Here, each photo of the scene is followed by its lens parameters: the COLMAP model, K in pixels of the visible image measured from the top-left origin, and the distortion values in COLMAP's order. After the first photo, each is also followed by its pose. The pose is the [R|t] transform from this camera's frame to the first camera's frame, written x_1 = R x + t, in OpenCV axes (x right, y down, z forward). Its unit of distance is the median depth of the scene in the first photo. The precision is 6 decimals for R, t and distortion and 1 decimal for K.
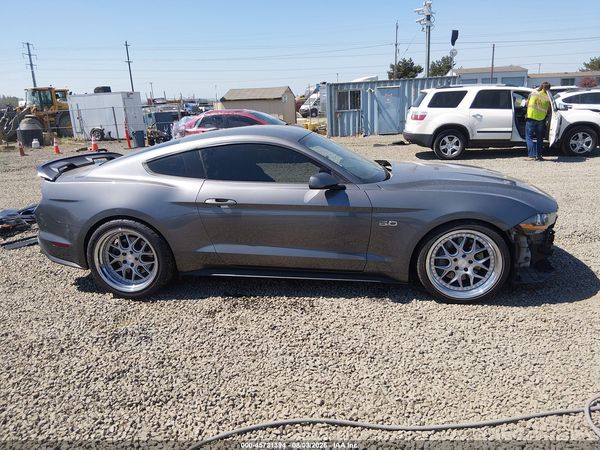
lens RADIAL K [[451.9, 0, 300.0], [0, 451.9, 225.0], [0, 0, 1]] dist [0.072586, -0.126874]
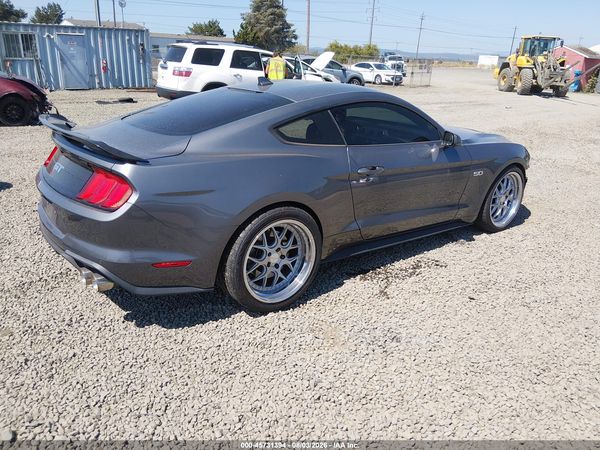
lens RADIAL K [[458.9, 0, 300.0], [0, 458.9, 225.0], [0, 0, 1]] dist [0.003825, -0.036619]
pose [[0.695987, -0.178319, 0.695561, -0.225419], [0.117428, 0.983898, 0.134739, -0.020195], [-0.708387, -0.012098, 0.705720, 0.115665]]
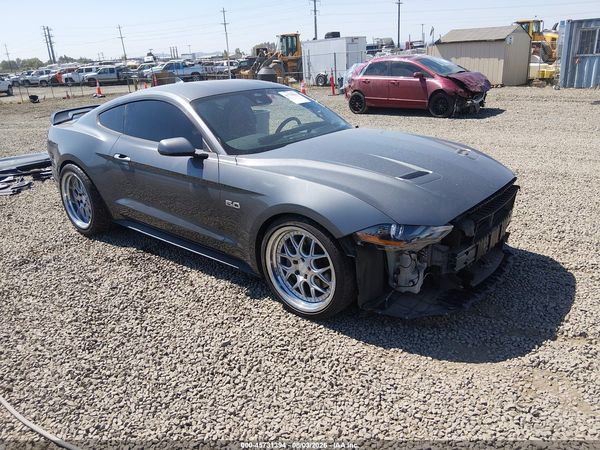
lens RADIAL K [[451.9, 0, 300.0], [0, 451.9, 225.0], [0, 0, 1]] dist [0.072586, -0.126874]
pose [[0.851364, 0.176958, -0.493827, 0.172176], [-0.119744, 0.982088, 0.145482, -0.024498], [0.510726, -0.064725, 0.857304, 0.076616]]
